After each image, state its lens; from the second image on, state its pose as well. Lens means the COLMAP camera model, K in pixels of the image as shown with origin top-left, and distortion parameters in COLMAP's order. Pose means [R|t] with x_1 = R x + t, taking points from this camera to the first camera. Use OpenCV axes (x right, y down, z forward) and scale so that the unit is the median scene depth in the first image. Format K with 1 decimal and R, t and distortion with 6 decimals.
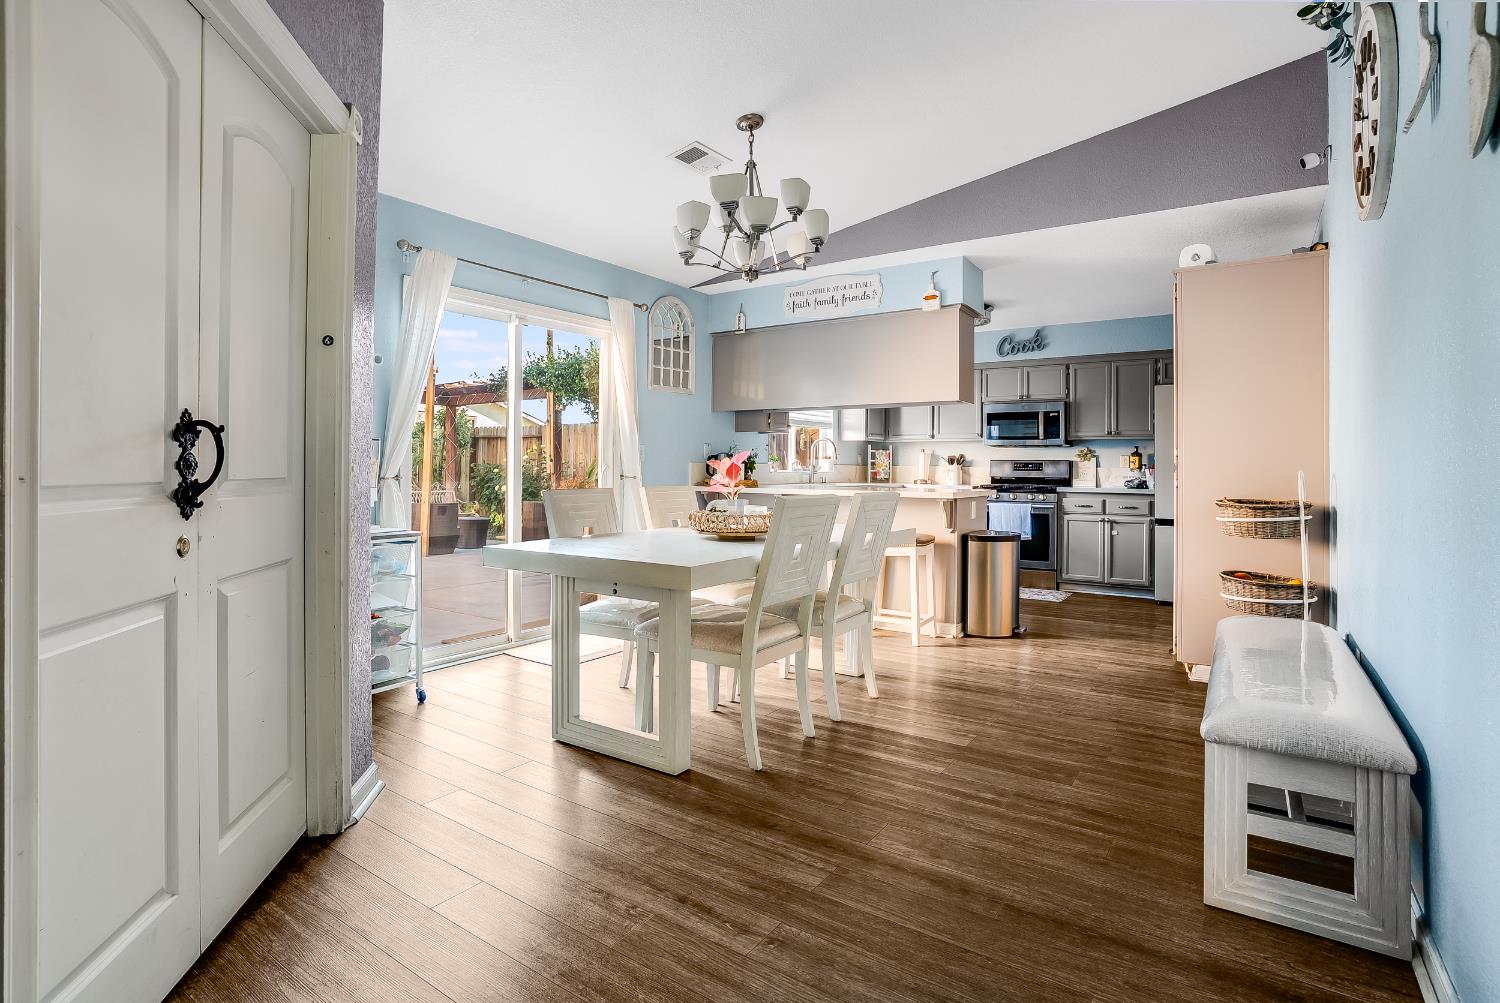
lens RADIAL K [[736.9, 0, 746.1], [0, 736.9, 469.6], [0, 0, 1]] dist [-0.061237, 0.000009]
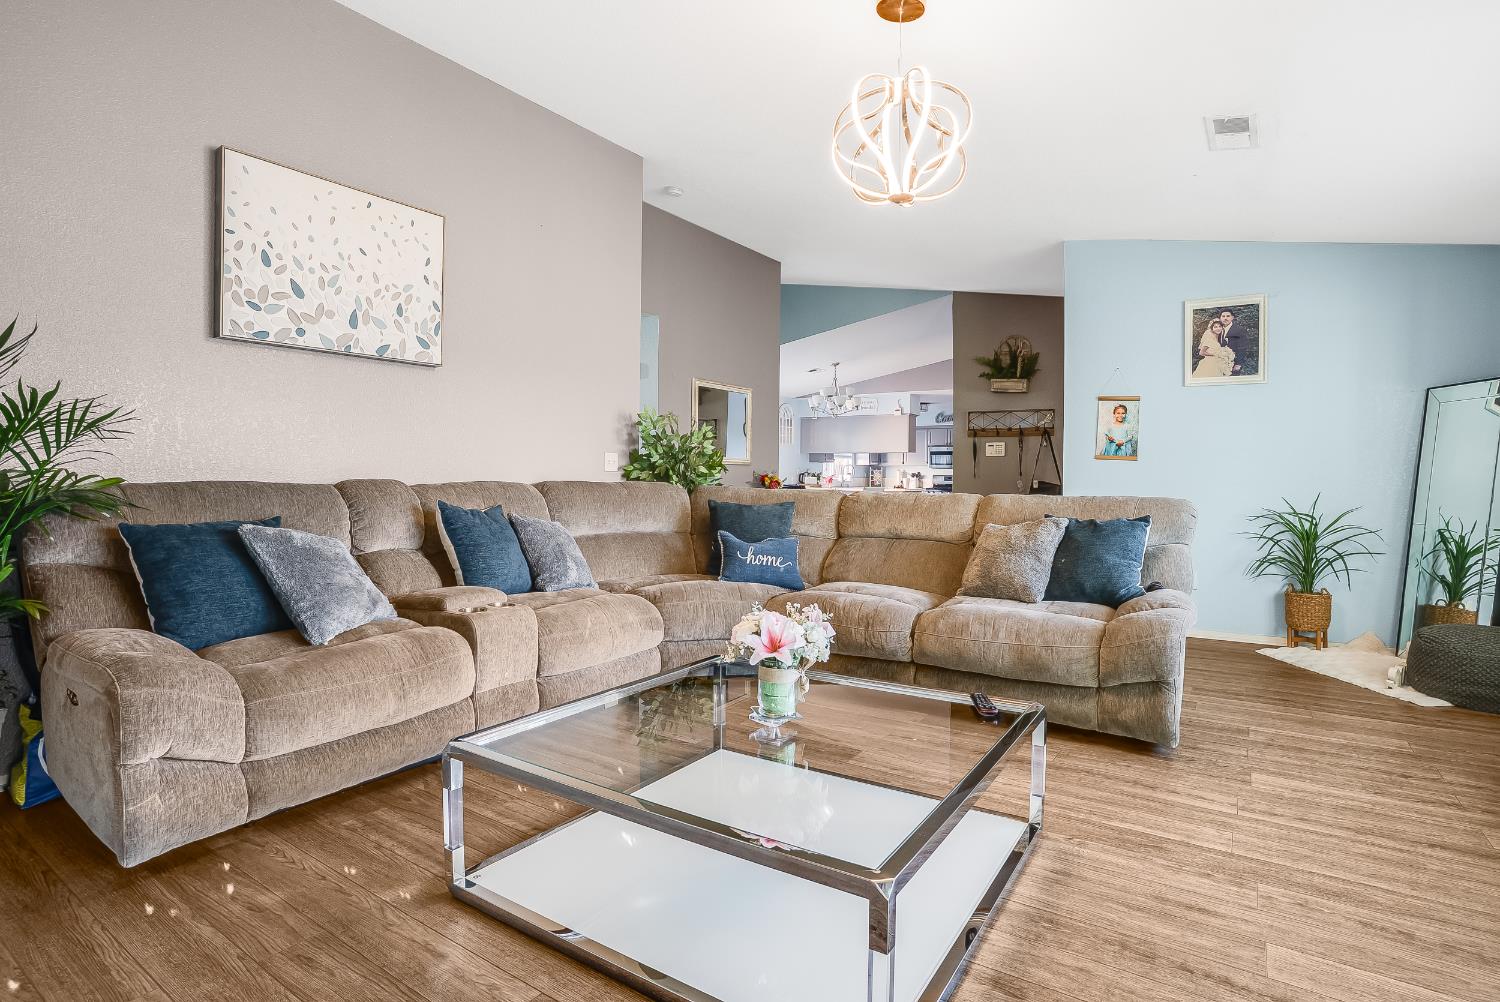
lens RADIAL K [[757.7, 0, 763.4], [0, 757.7, 496.5], [0, 0, 1]] dist [-0.071885, 0.029869]
pose [[0.999362, 0.001407, 0.035692, -0.203129], [-0.002135, 0.999791, 0.020353, 0.004008], [-0.035656, -0.020416, 0.999156, -1.073338]]
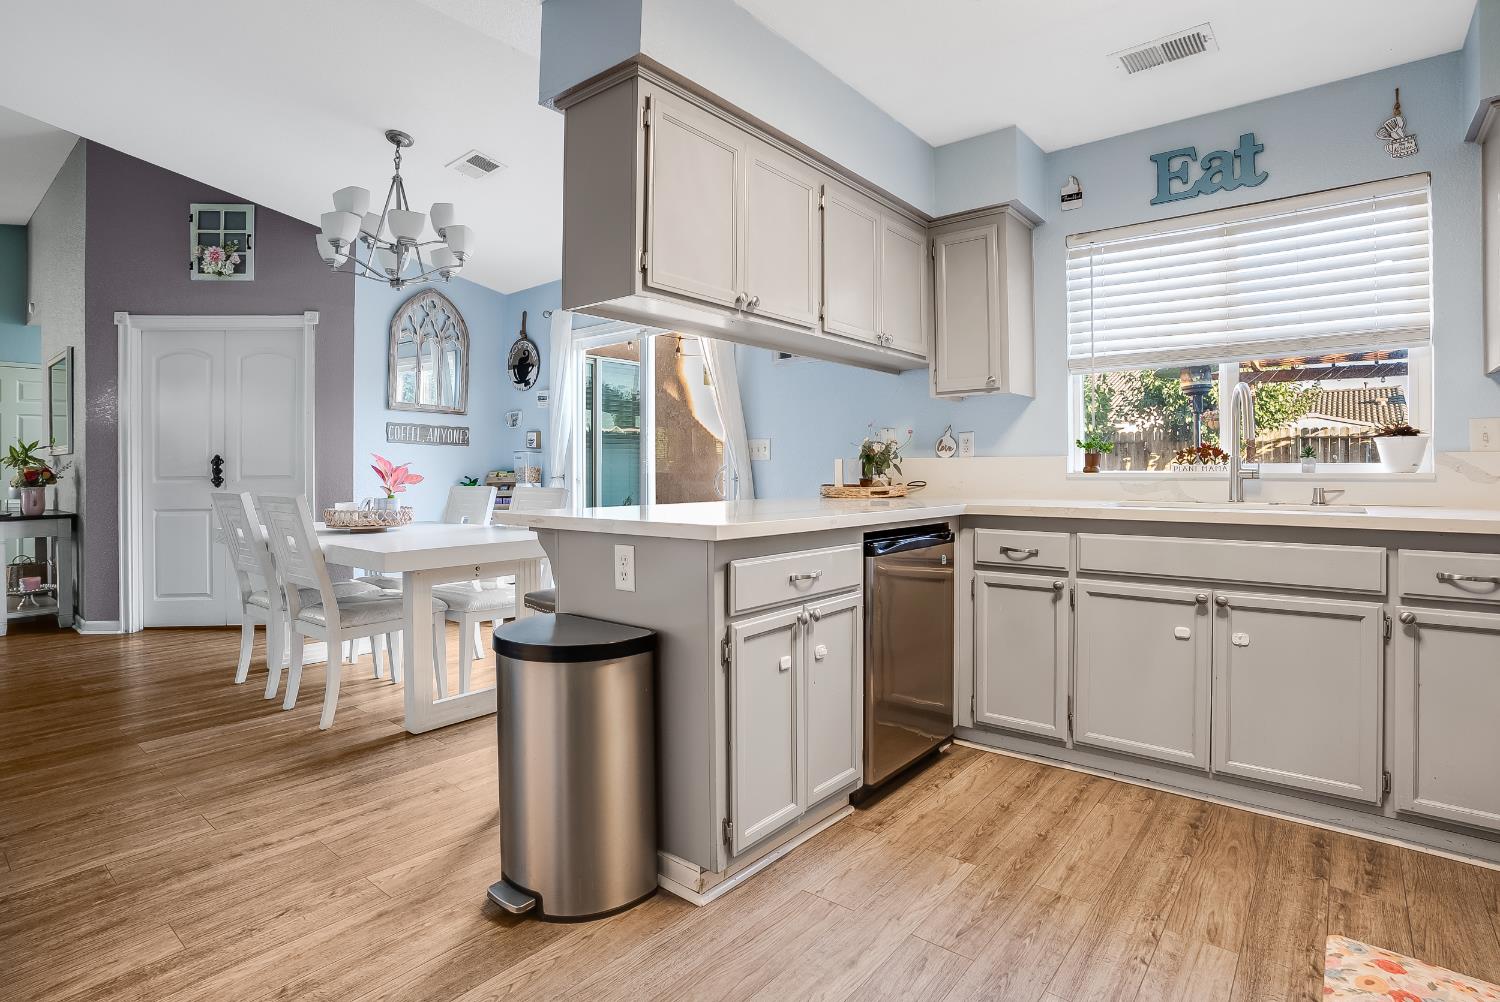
lens RADIAL K [[754.1, 0, 755.9], [0, 754.1, 473.5], [0, 0, 1]] dist [-0.075265, 0.033153]
pose [[-0.073008, -0.002313, -0.997329, 0.515409], [0.001562, 0.999996, -0.002433, 0.003871], [0.997330, -0.001735, -0.073004, 0.800379]]
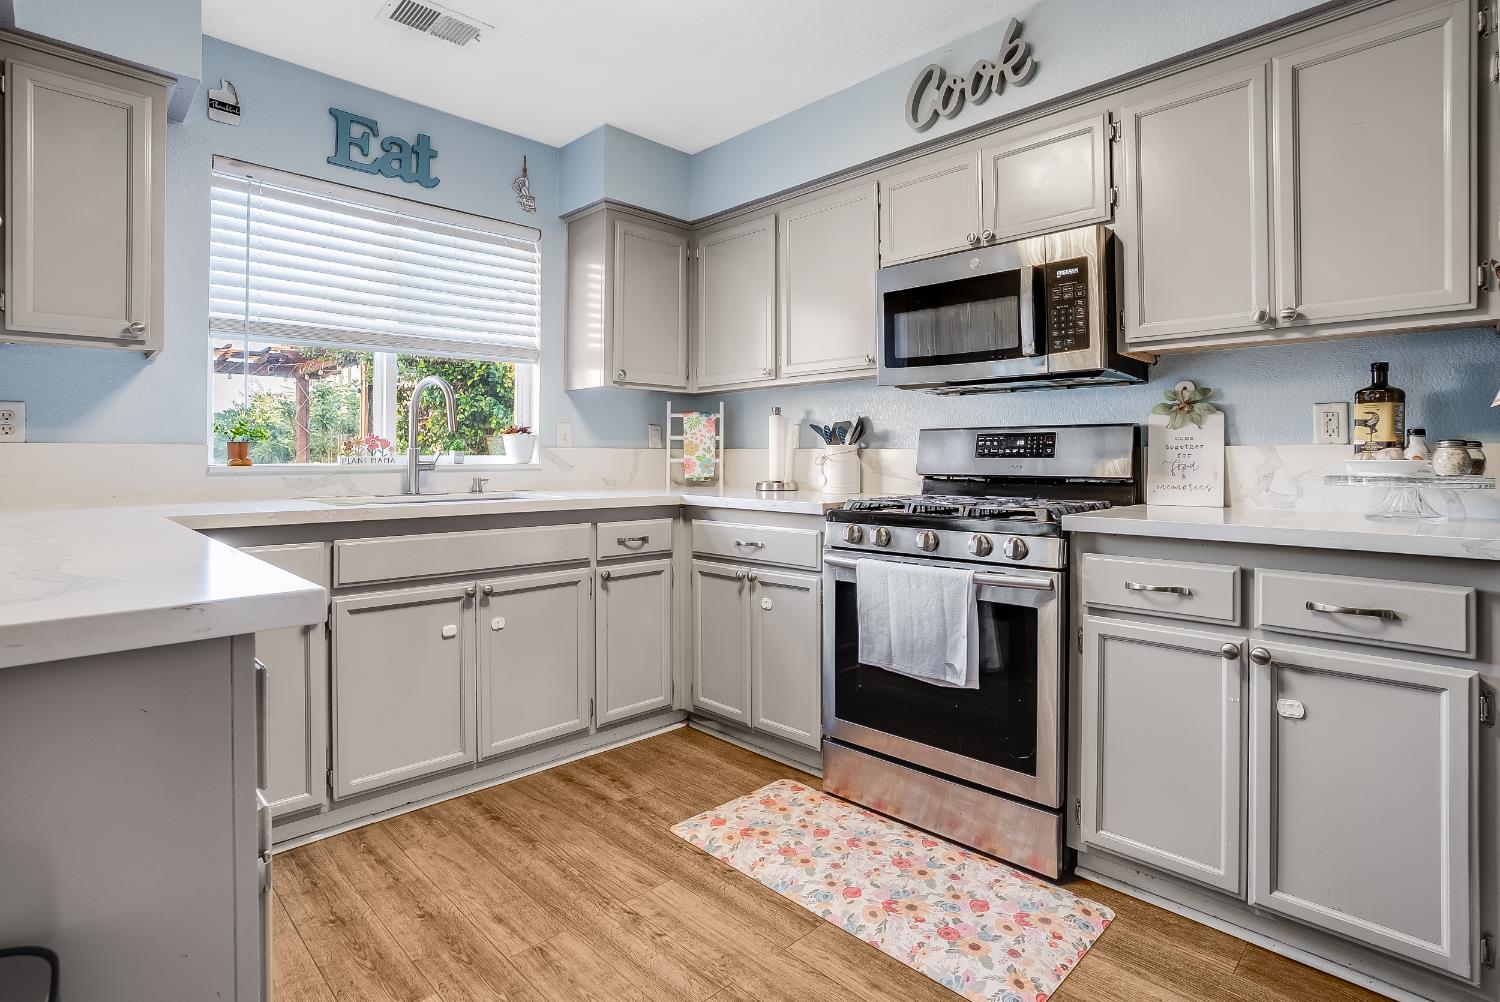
lens RADIAL K [[740.7, 0, 738.7], [0, 740.7, 455.2], [0, 0, 1]] dist [-0.063889, 0.029177]
pose [[0.980578, -0.009899, -0.195878, 0.347336], [0.009150, 0.999947, -0.004728, 0.001124], [0.195914, 0.002844, 0.980617, 0.673749]]
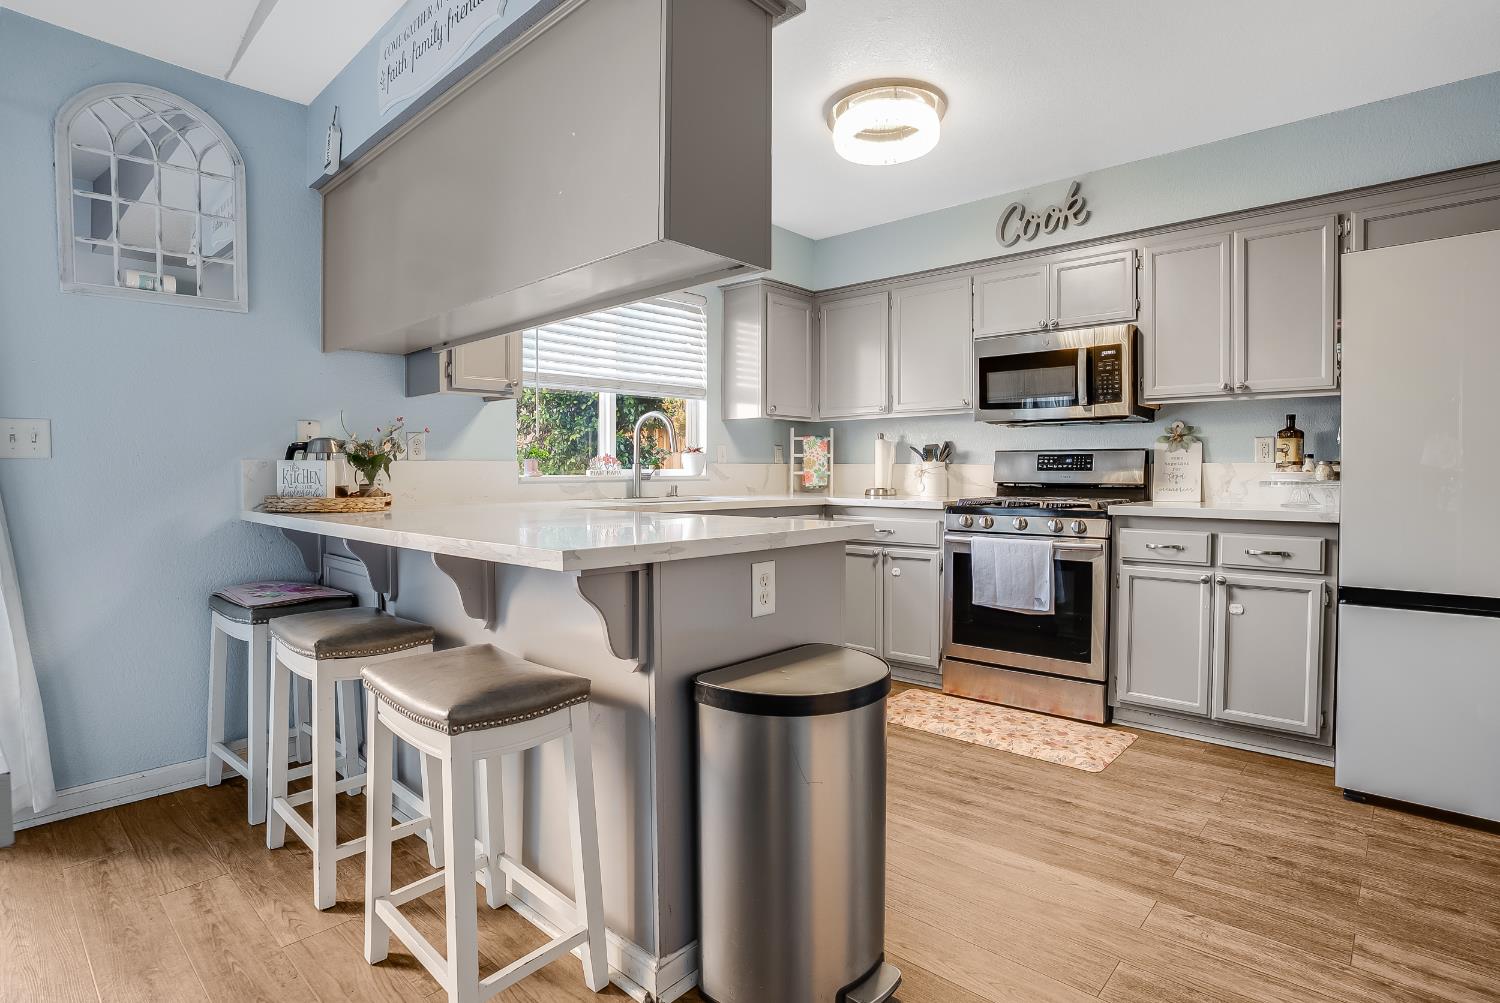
lens RADIAL K [[757.7, 0, 763.4], [0, 757.7, 497.0], [0, 0, 1]] dist [-0.071885, 0.029869]
pose [[0.991604, -0.005608, -0.129186, 0.260459], [0.009907, 0.999417, 0.032659, 0.000992], [0.128928, -0.033665, 0.991082, 0.480462]]
